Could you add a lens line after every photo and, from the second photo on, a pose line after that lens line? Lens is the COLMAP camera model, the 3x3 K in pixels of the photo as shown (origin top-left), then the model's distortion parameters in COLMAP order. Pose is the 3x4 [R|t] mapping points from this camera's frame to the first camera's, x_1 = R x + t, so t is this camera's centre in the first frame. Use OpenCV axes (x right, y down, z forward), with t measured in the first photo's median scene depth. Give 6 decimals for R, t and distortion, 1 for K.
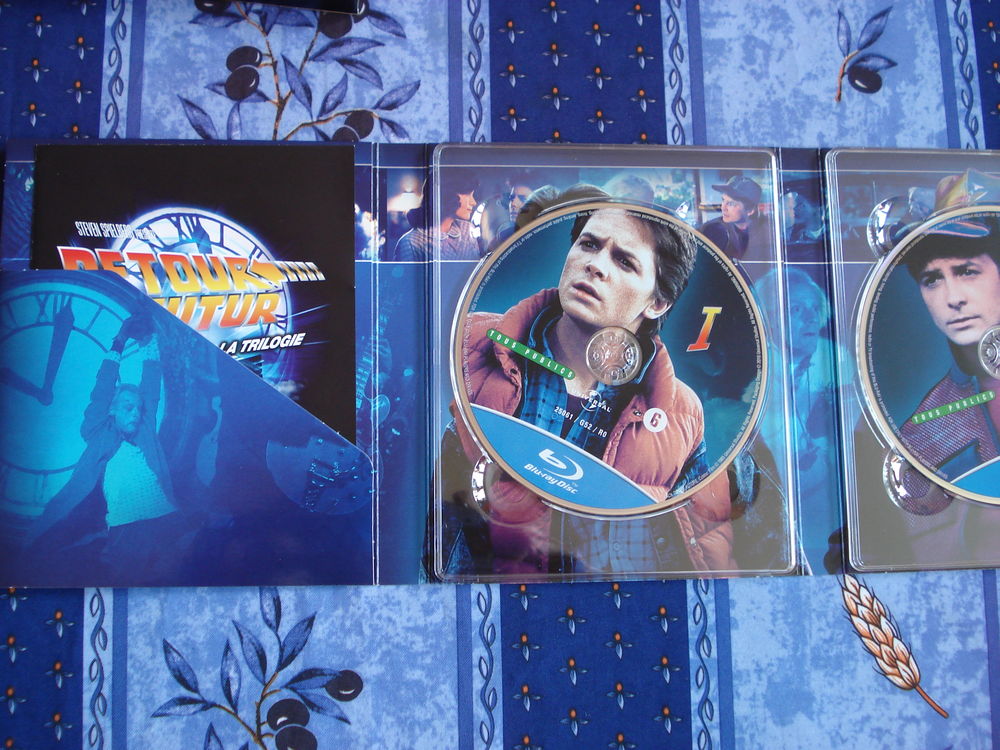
lens RADIAL K [[1133.9, 0, 500.0], [0, 1133.9, 375.0], [0, 0, 1]] dist [-0.080758, -0.075858]
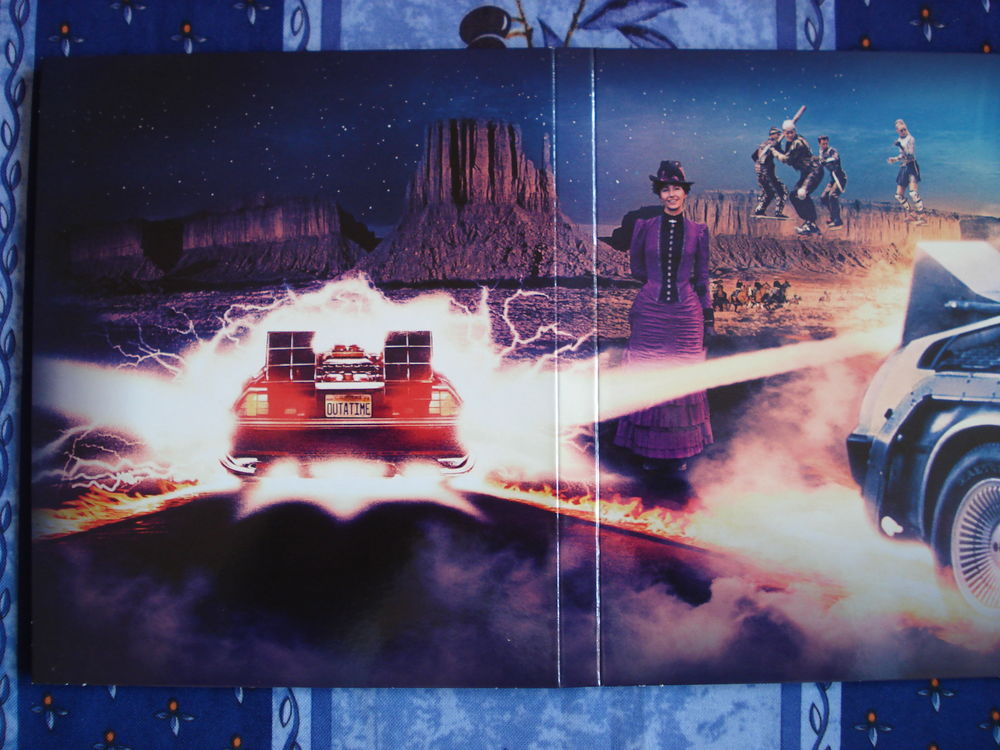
lens RADIAL K [[1133.9, 0, 500.0], [0, 1133.9, 375.0], [0, 0, 1]] dist [-0.080758, -0.075858]
pose [[0.997322, 0.022444, -0.069600, -0.174390], [-0.015771, 0.995354, 0.094986, -0.139087], [0.071408, -0.093634, 0.993043, 0.301680]]
